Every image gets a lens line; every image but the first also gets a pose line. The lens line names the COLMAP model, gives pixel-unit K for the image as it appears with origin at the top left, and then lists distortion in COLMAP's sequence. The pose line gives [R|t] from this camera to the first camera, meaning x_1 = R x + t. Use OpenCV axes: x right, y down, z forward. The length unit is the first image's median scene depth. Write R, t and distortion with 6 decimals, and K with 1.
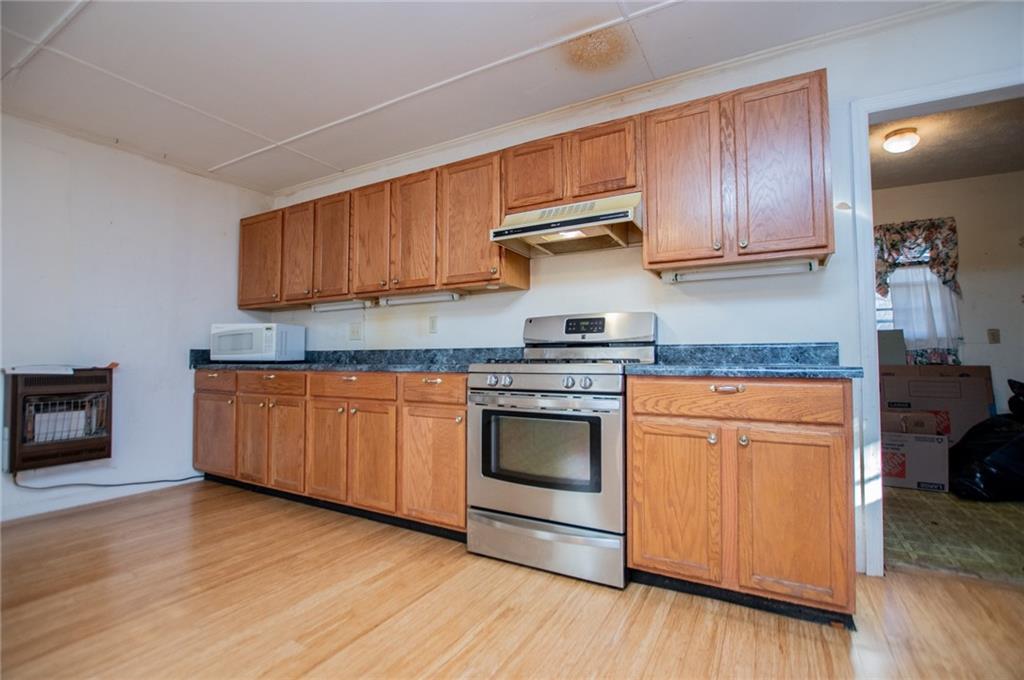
lens RADIAL K [[463.6, 0, 517.8], [0, 463.6, 339.4], [0, 0, 1]] dist [-0.028419, 0.000336]
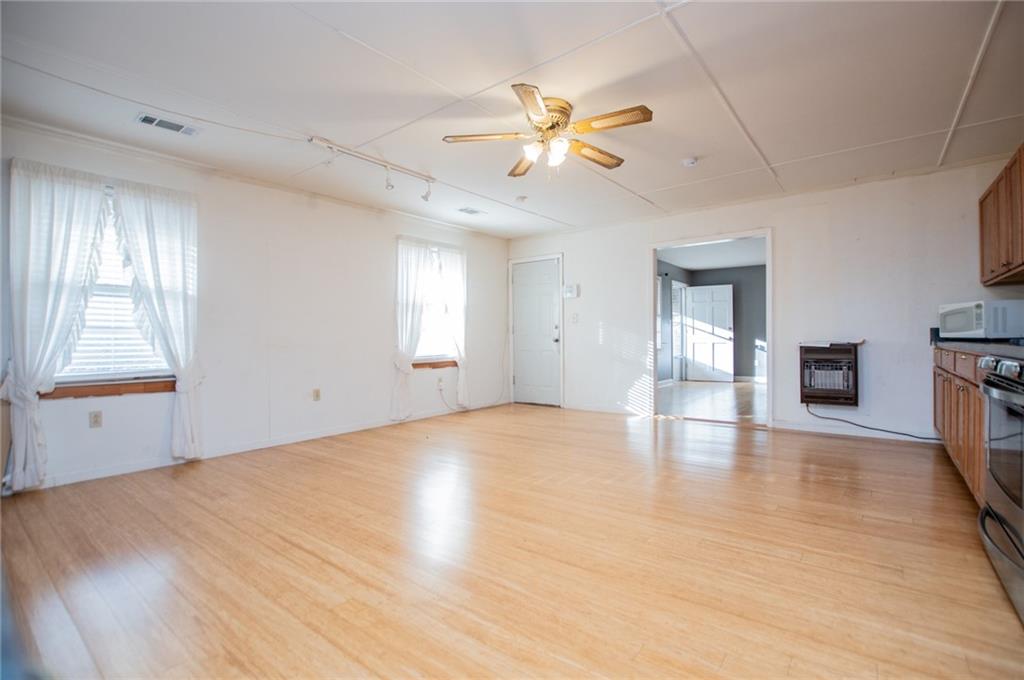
lens RADIAL K [[463.6, 0, 517.8], [0, 463.6, 339.4], [0, 0, 1]] dist [-0.028419, 0.000336]
pose [[-0.153457, 0.008744, -0.988117, 0.705798], [0.048171, 0.998838, 0.001358, -0.001296], [0.986981, -0.047390, -0.153700, 0.182273]]
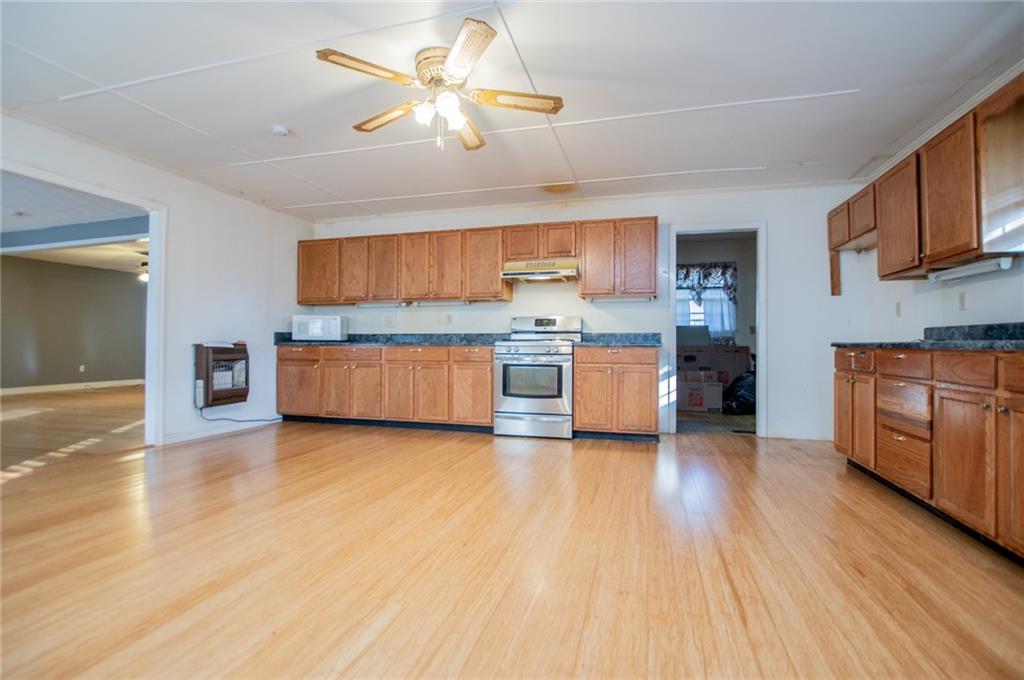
lens RADIAL K [[471.5, 0, 516.9], [0, 471.5, 338.5], [0, 0, 1]] dist [-0.024171, 0.000107]
pose [[0.972832, 0.008921, 0.231341, -0.388934], [-0.015625, 0.999509, 0.027163, -0.013272], [-0.230985, -0.030039, 0.972493, -0.806049]]
